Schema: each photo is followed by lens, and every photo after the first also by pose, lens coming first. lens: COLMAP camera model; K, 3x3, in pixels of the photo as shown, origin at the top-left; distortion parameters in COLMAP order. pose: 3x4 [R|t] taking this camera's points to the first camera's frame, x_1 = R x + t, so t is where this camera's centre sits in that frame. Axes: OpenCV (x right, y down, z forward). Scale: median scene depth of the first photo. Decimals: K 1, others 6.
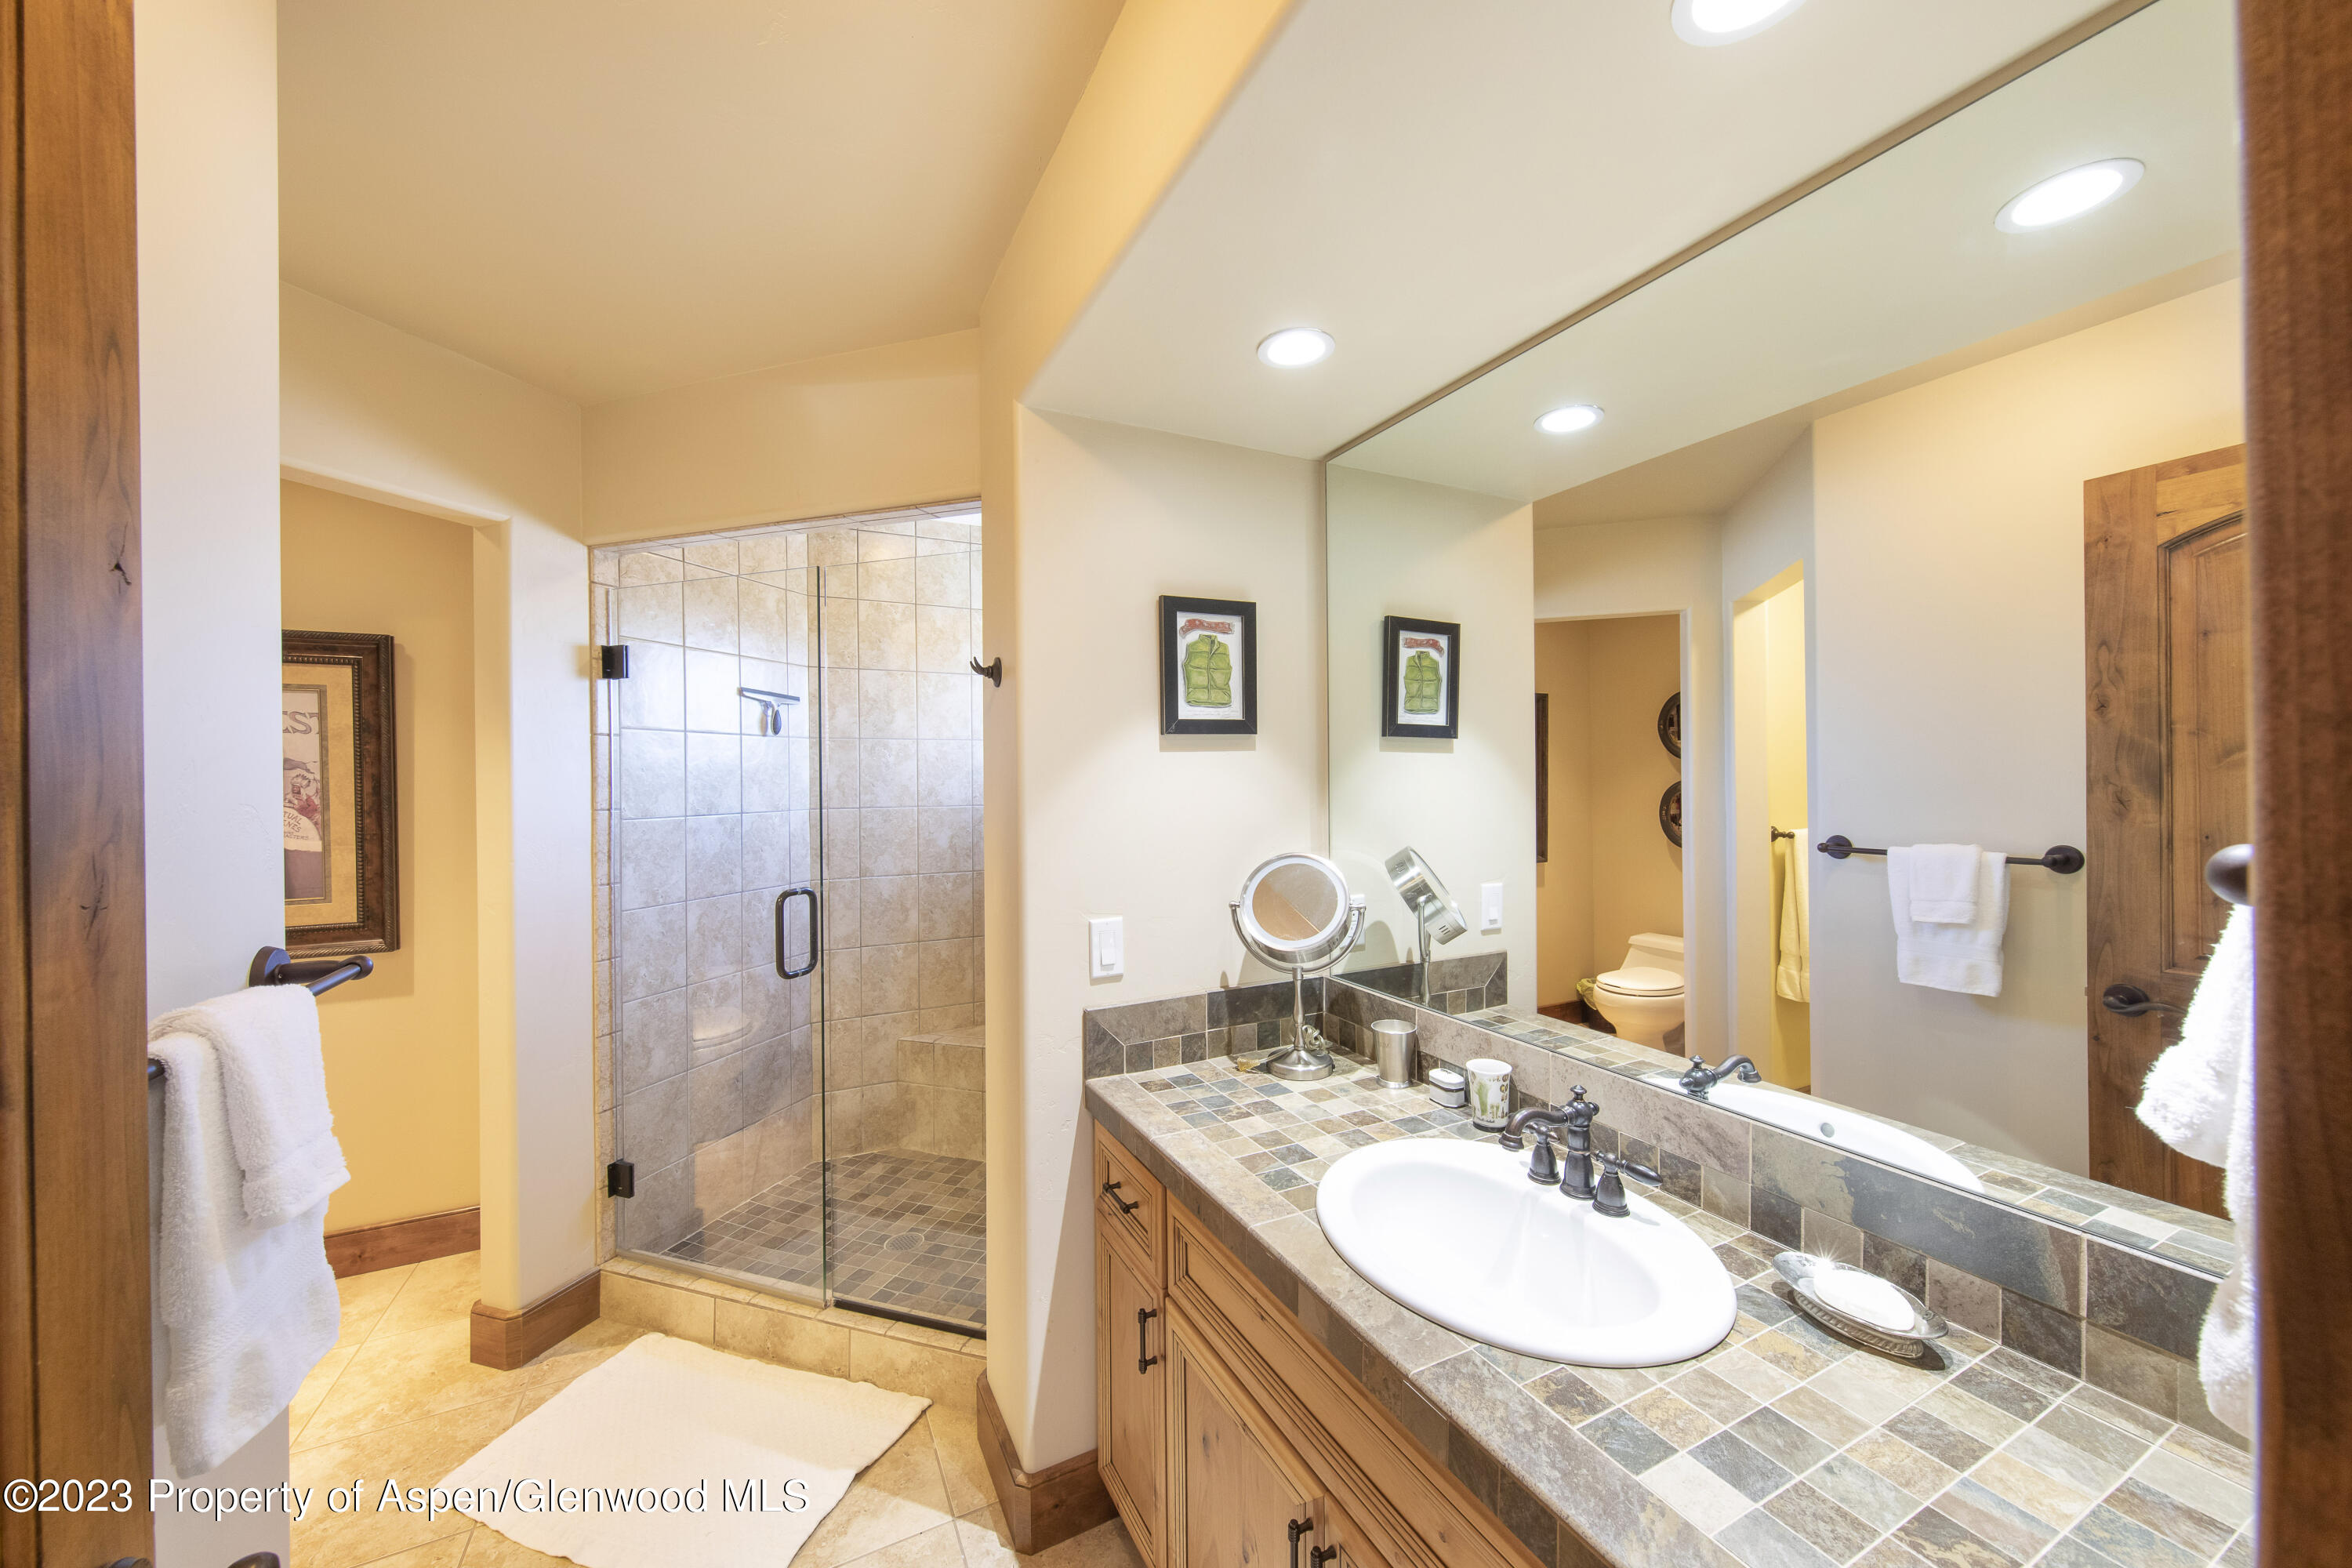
lens RADIAL K [[852.2, 0, 1187.0], [0, 852.2, 775.4], [0, 0, 1]] dist [0.001205, 0.000082]
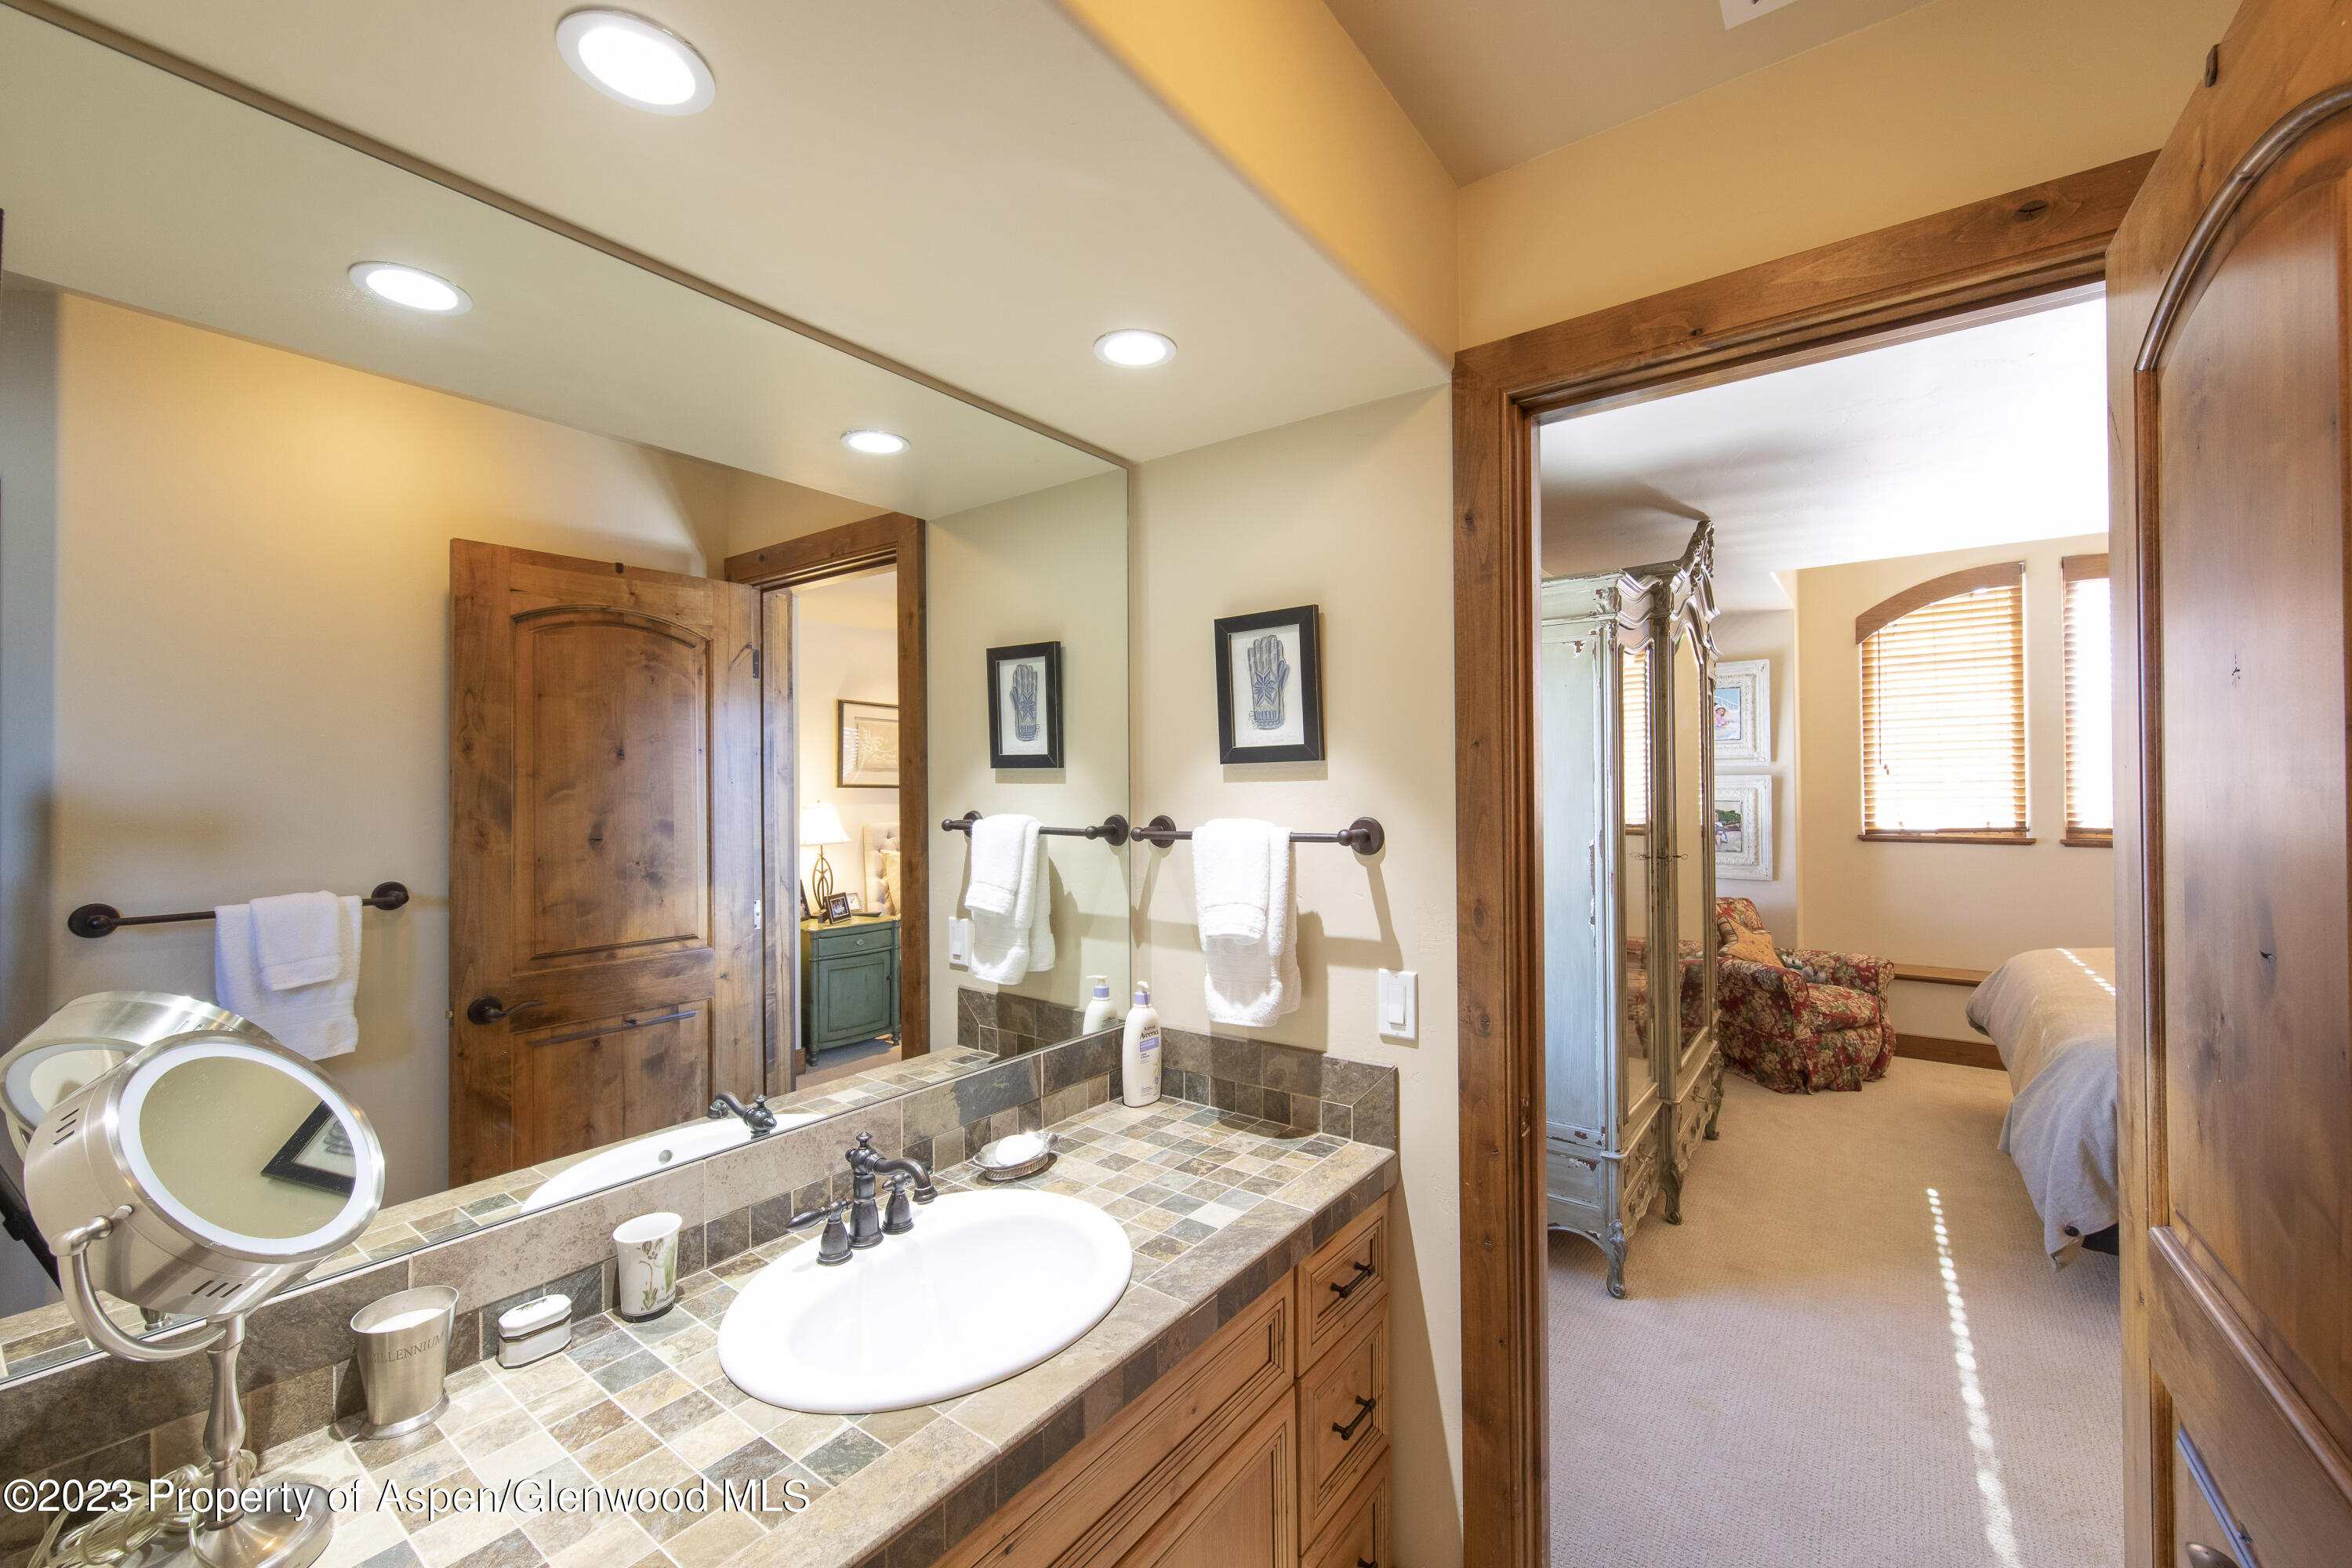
lens RADIAL K [[950.4, 0, 1182.3], [0, 950.4, 780.8], [0, 0, 1]] dist [-0.000078, 0.000028]
pose [[-0.445685, 0.016432, 0.895039, -0.486309], [0.011202, 0.999856, -0.012779, -0.015136], [-0.895120, 0.004331, -0.445805, 0.819387]]
